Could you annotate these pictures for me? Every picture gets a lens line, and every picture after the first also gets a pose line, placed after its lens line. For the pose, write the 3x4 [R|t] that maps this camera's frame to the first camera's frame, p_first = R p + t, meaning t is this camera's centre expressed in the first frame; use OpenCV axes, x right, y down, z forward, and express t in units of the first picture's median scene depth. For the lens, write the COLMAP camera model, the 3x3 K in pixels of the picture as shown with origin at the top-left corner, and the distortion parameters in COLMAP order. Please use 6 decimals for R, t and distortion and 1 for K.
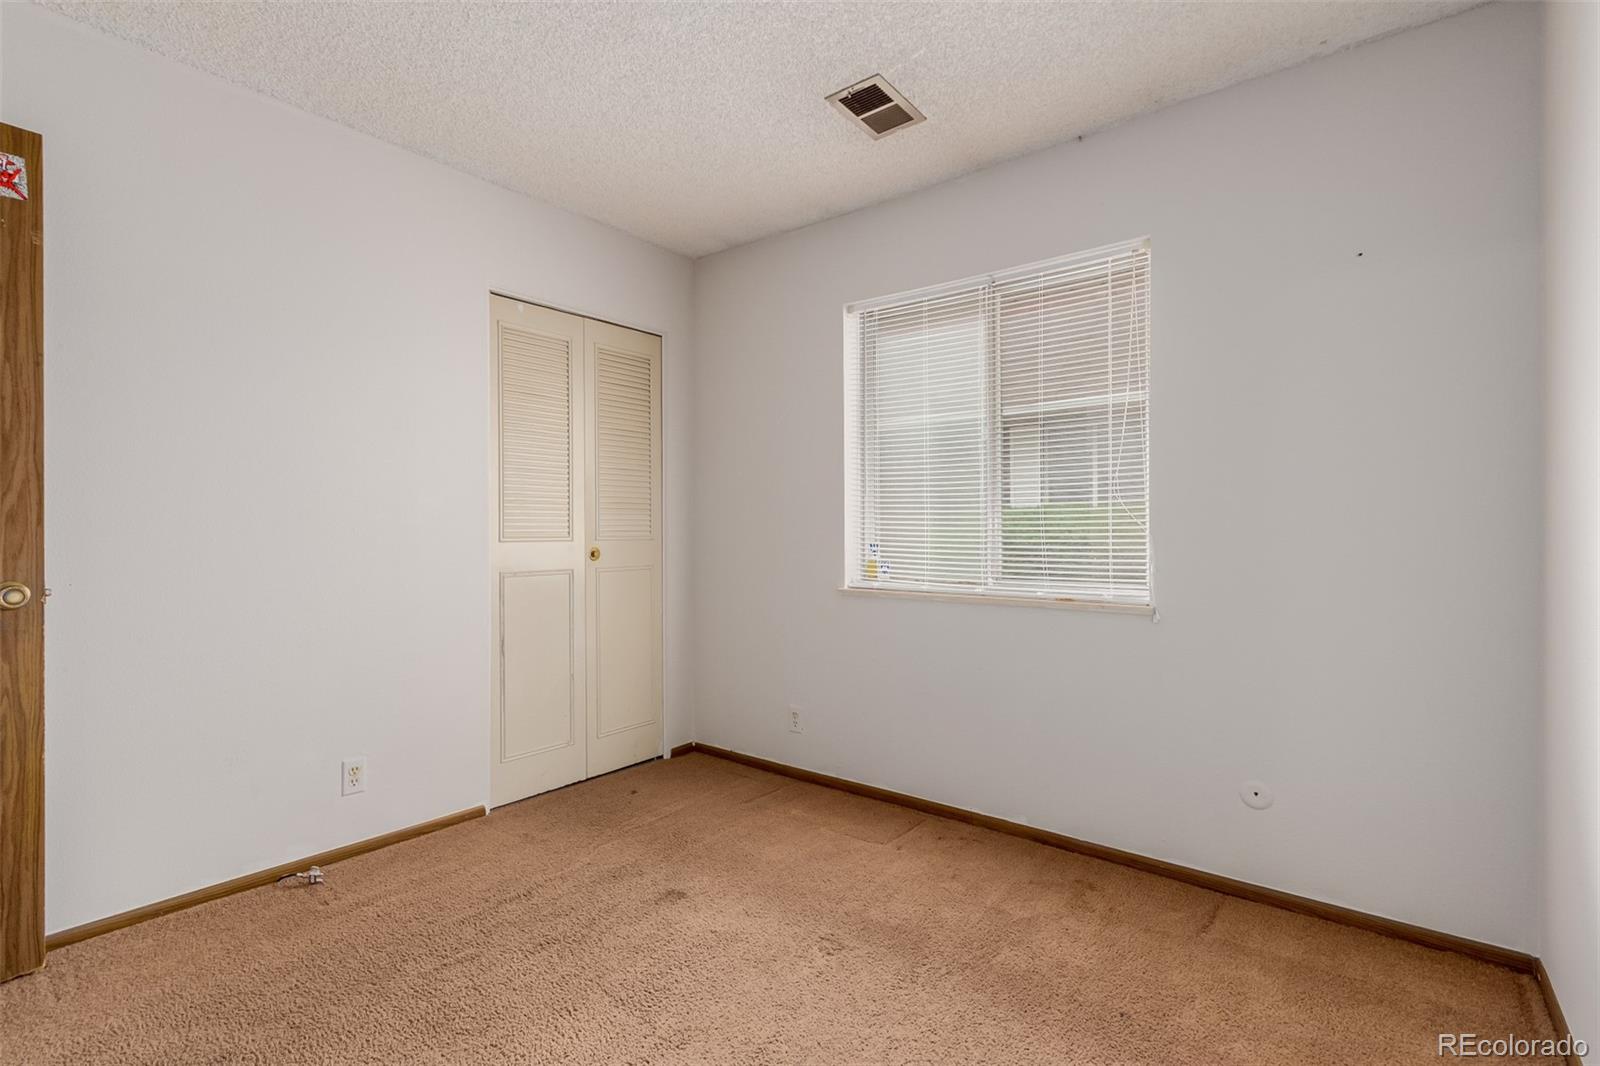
lens RADIAL K [[746.3, 0, 796.0], [0, 746.3, 530.7], [0, 0, 1]] dist [0.003269, 0.000528]
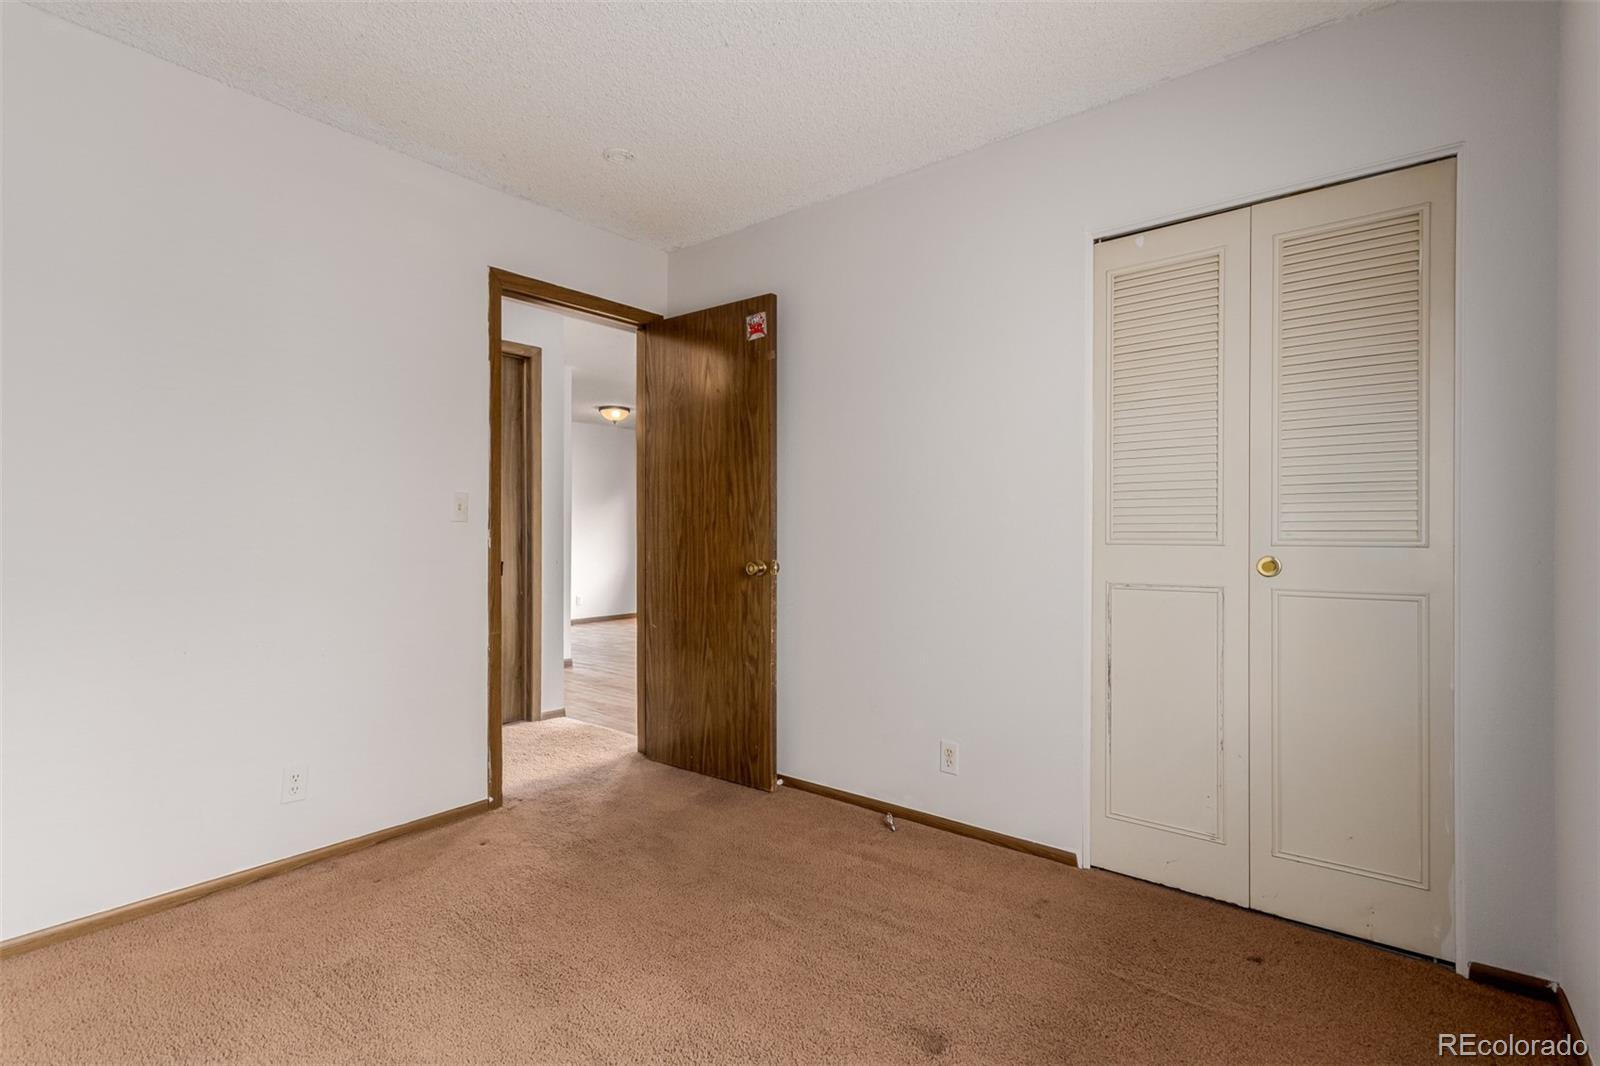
lens RADIAL K [[752.7, 0, 800.0], [0, 752.7, 533.0], [0, 0, 1]] dist [0.001977, 0.000403]
pose [[-0.001953, 0.003102, -0.999993, 0.421662], [-0.001025, 0.999995, 0.003104, 0.000666], [0.999998, 0.001031, -0.001950, 0.667210]]
